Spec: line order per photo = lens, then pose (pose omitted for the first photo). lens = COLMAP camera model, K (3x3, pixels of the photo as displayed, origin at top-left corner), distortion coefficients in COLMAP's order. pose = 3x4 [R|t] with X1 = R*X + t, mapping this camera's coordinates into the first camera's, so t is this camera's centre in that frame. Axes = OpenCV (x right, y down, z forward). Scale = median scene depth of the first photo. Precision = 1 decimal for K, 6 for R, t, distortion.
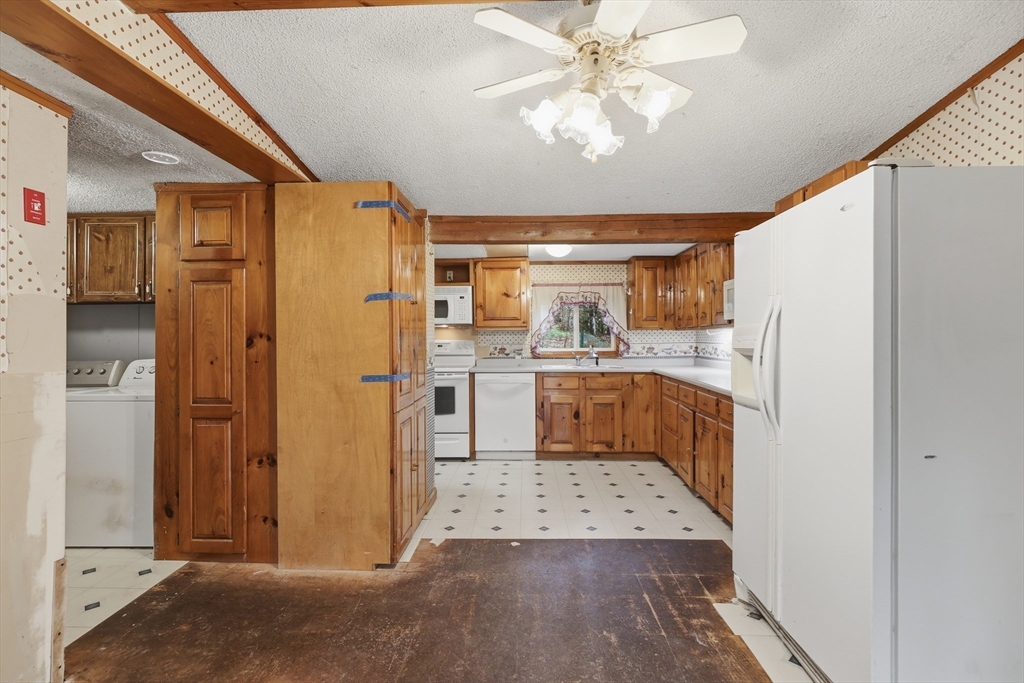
lens RADIAL K [[474.9, 0, 511.8], [0, 474.9, 337.9], [0, 0, 1]] dist [-0.004126, 0.000256]
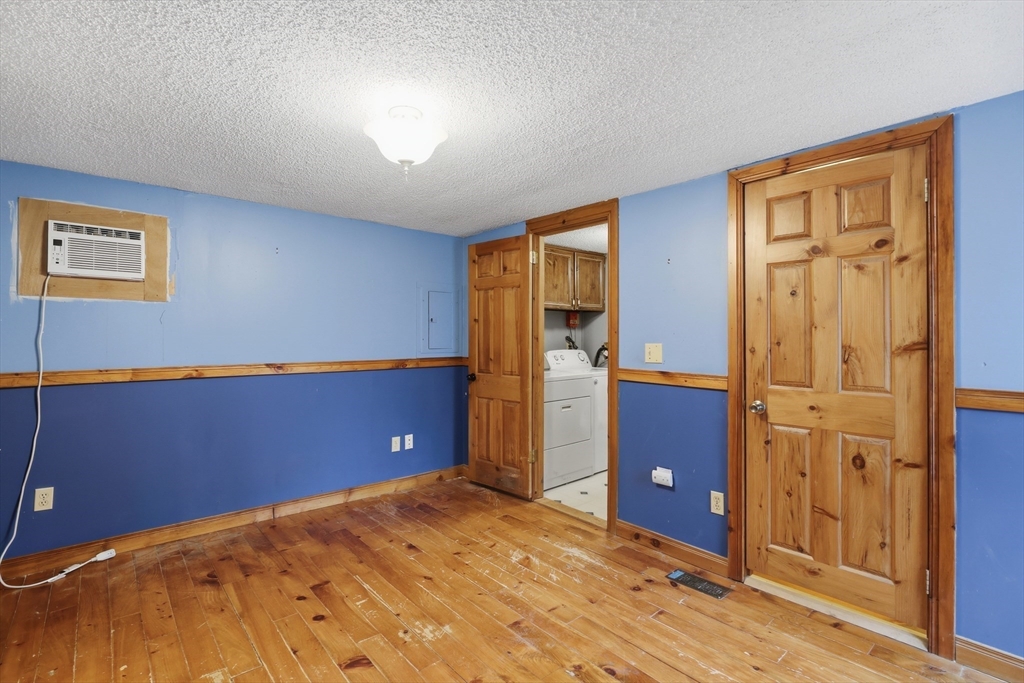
lens RADIAL K [[474.9, 0, 512.8], [0, 474.9, 337.1], [0, 0, 1]] dist [-0.004126, 0.000256]
pose [[0.722580, 0.004755, 0.691271, -1.912980], [-0.004824, 0.999987, -0.001836, 0.009325], [-0.691271, -0.002008, 0.722593, 0.070438]]
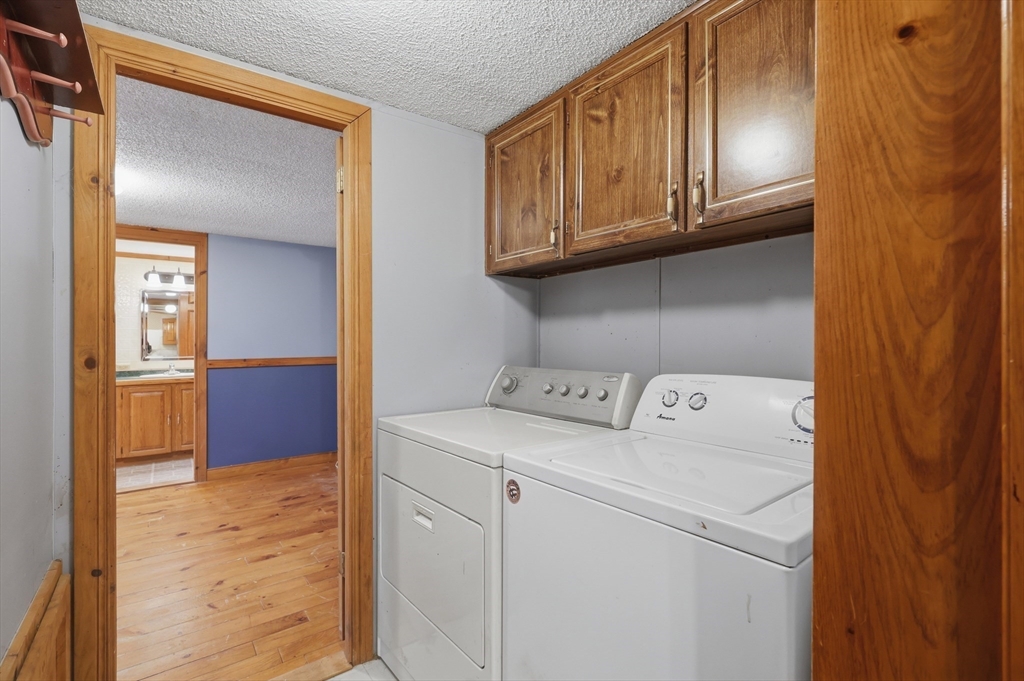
lens RADIAL K [[474.9, 0, 514.0], [0, 474.9, 340.4], [0, 0, 1]] dist [-0.004126, 0.000256]
pose [[0.633628, 0.004109, -0.773627, -0.553779], [-0.000923, 0.999989, 0.004556, 0.013078], [0.773637, -0.002173, 0.633625, 0.630629]]
